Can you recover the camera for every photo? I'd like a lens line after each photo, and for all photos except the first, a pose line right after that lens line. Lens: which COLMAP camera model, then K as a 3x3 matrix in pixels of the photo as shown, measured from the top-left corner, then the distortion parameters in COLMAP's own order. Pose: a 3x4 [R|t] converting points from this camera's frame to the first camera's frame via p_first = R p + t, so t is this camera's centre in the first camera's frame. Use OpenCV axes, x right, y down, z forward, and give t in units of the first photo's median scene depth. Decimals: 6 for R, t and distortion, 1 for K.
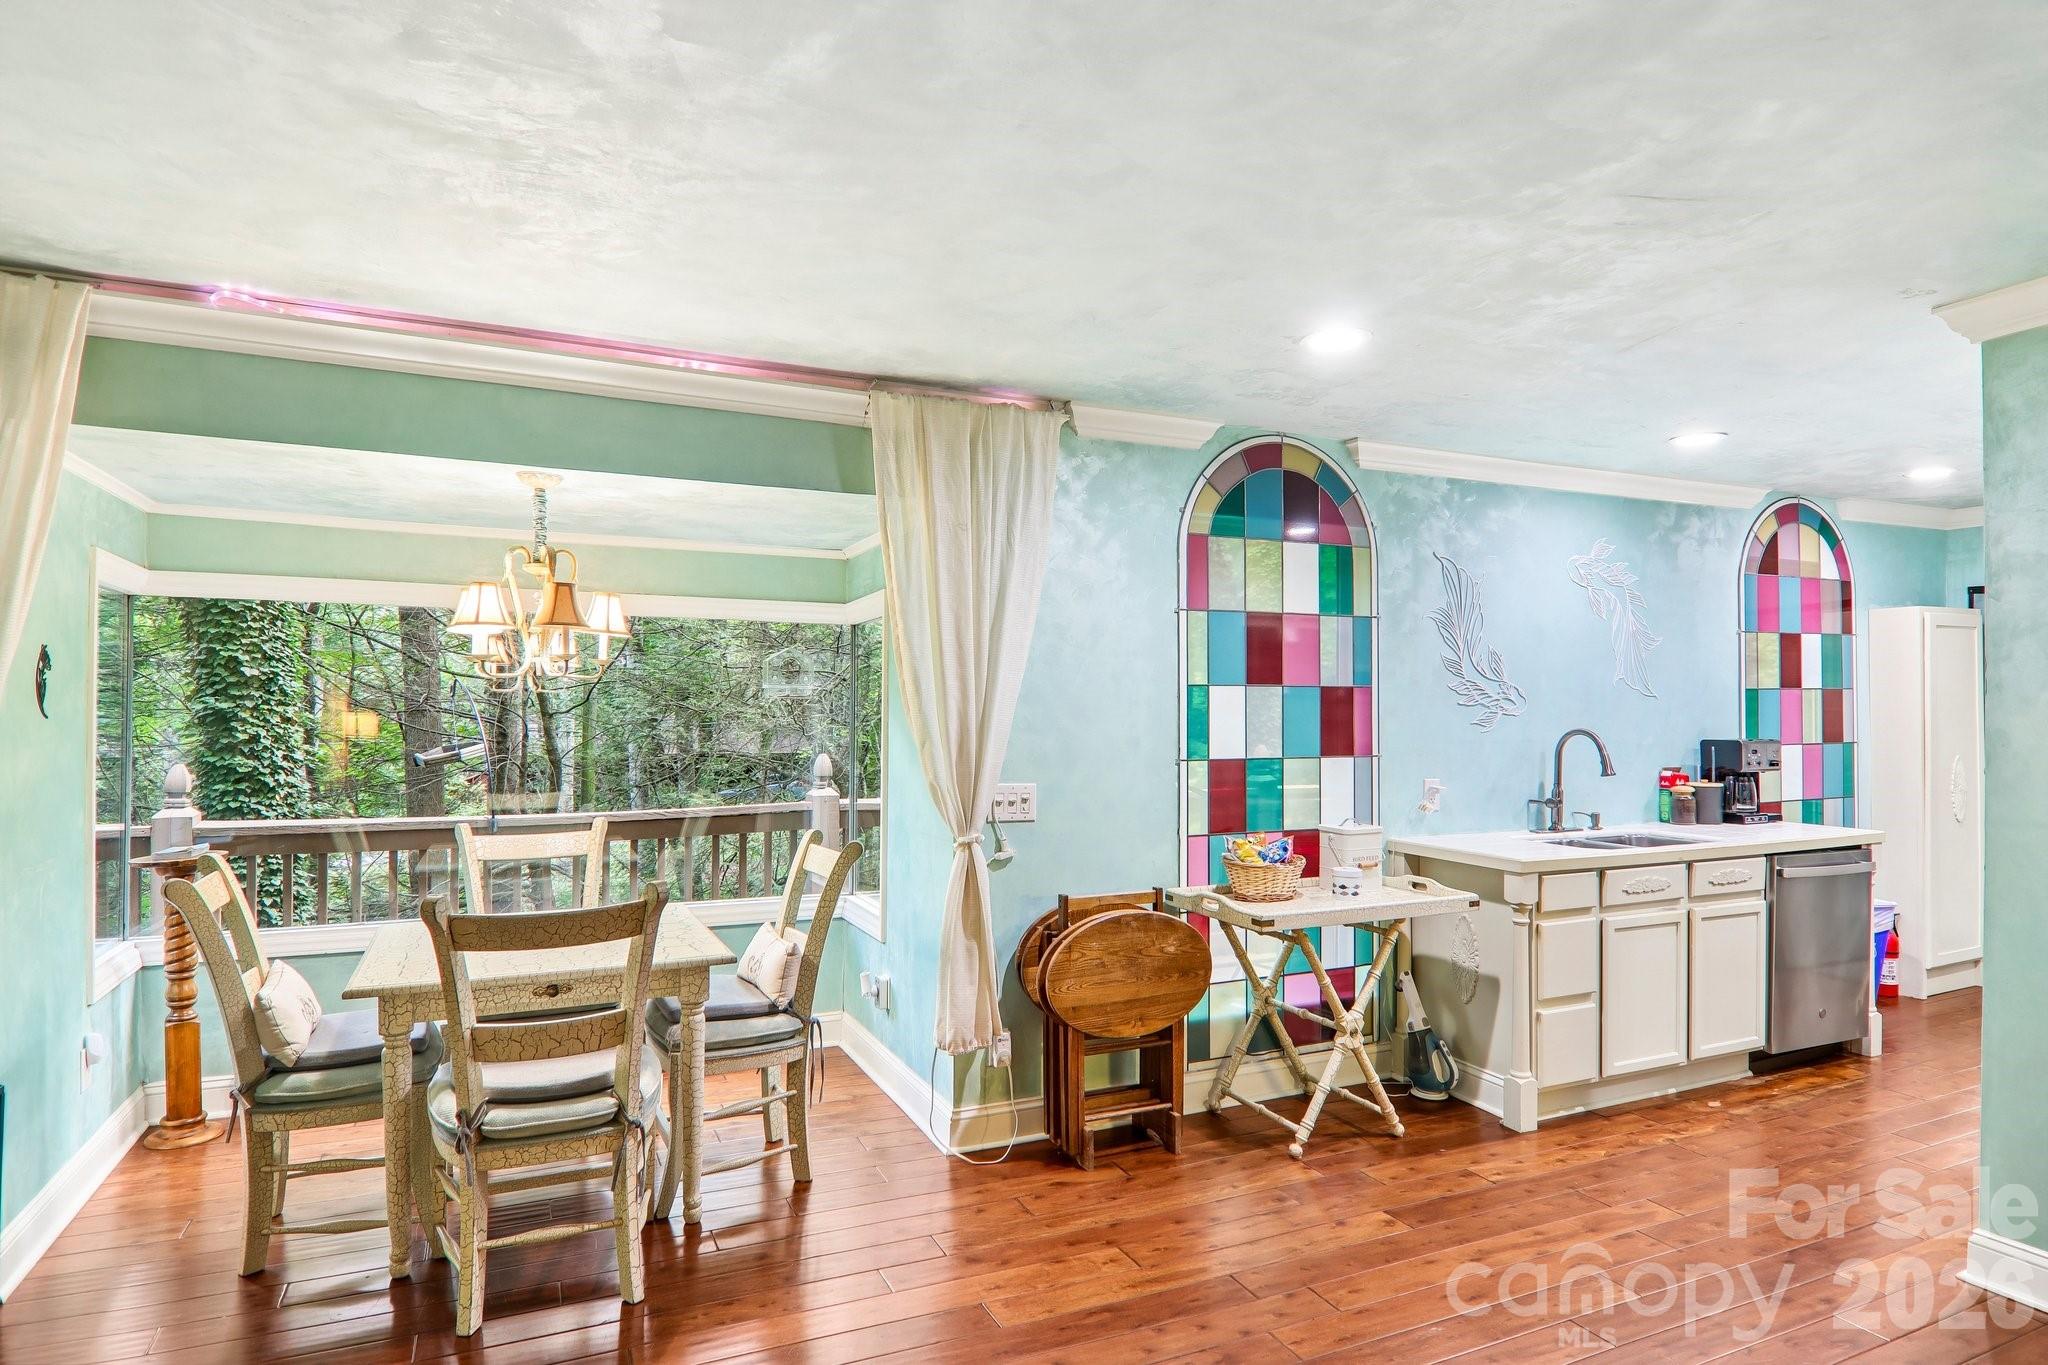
lens RADIAL K [[1136.5, 0, 1024.7], [0, 1136.5, 697.4], [0, 0, 1]] dist [0.007175, -0.021441]
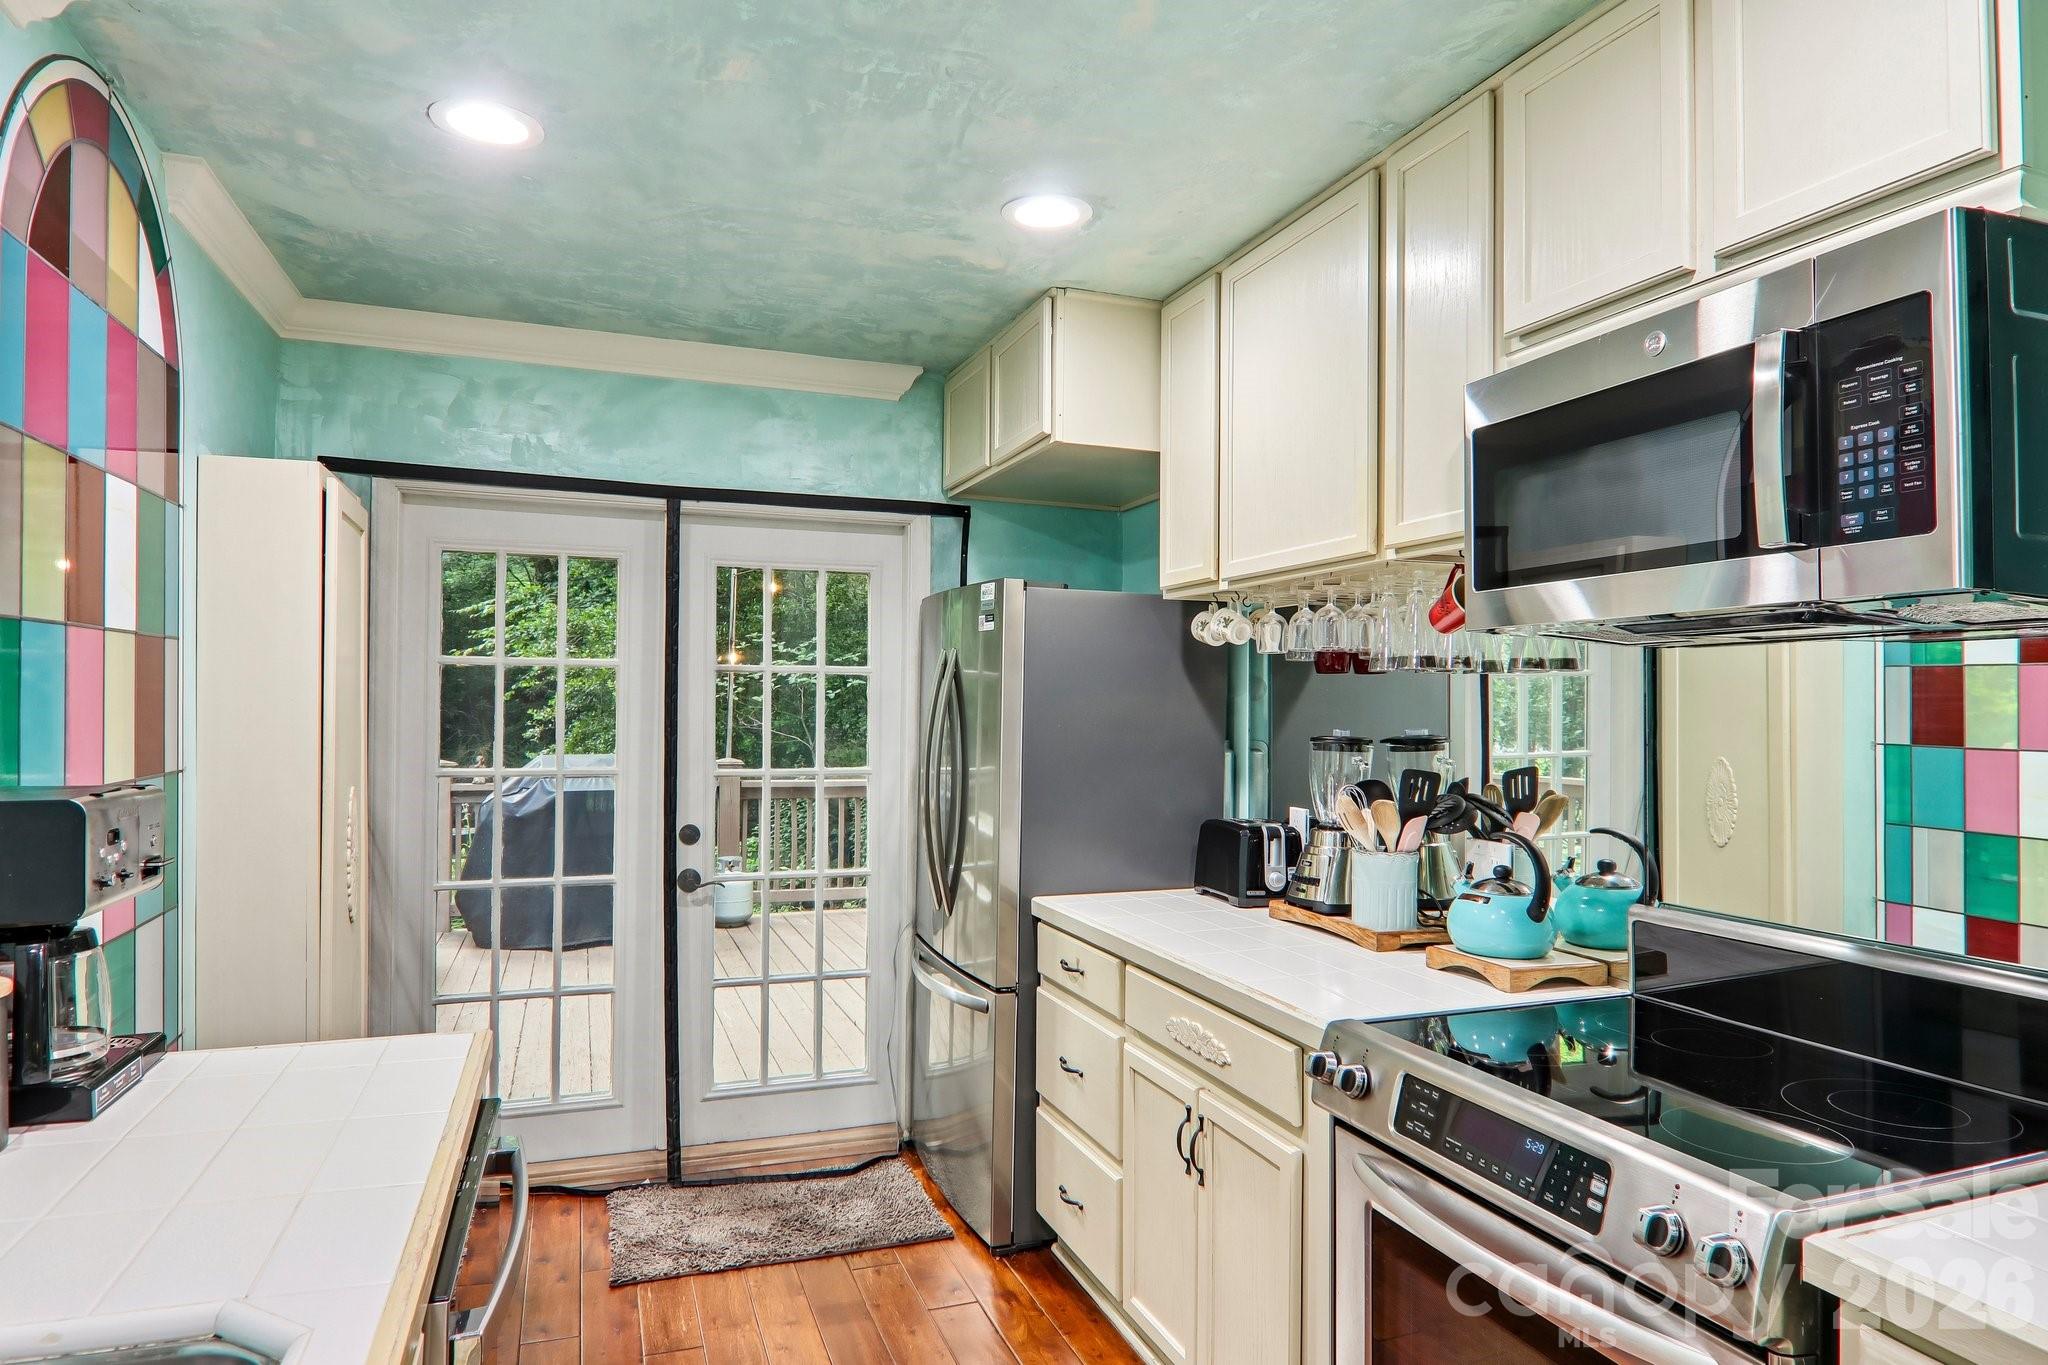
lens RADIAL K [[1183.8, 0, 1012.5], [0, 1183.8, 692.5], [0, 0, 1]] dist [0.004730, -0.019804]
pose [[0.078258, 0.007406, 0.996906, 0.464096], [-0.009195, 0.999935, -0.006707, 0.015929], [-0.996891, -0.008642, 0.078321, 0.926323]]
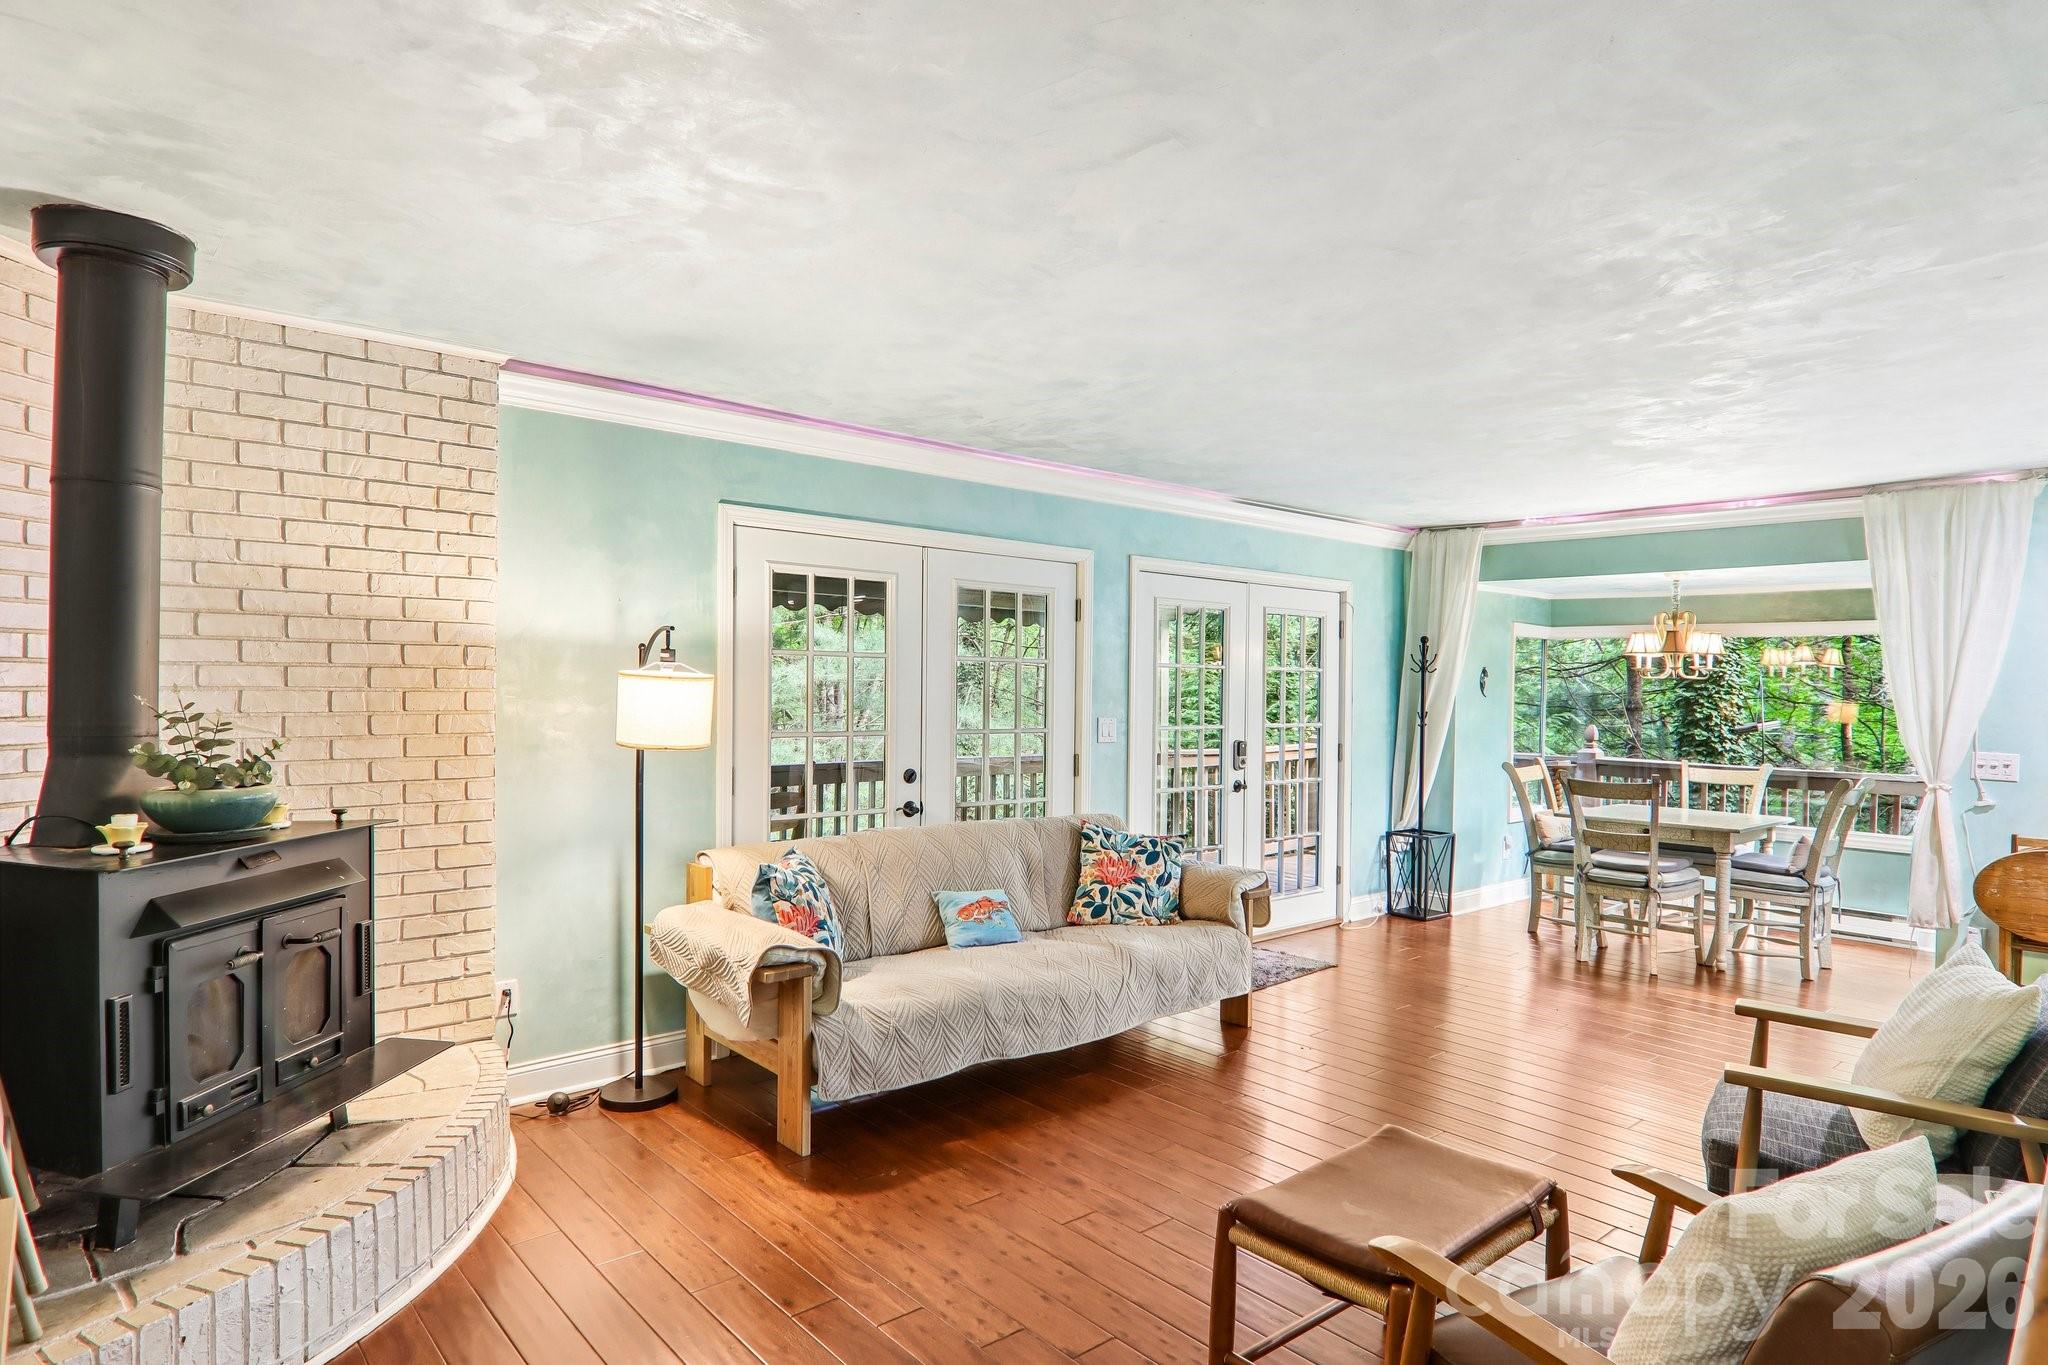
lens RADIAL K [[1136.5, 0, 1024.7], [0, 1136.5, 697.4], [0, 0, 1]] dist [0.007175, -0.021441]
pose [[0.282723, 0.010480, -0.959144, 0.882902], [-0.003761, 0.999945, 0.009818, -0.000596], [0.959194, 0.000831, 0.282747, -0.473088]]
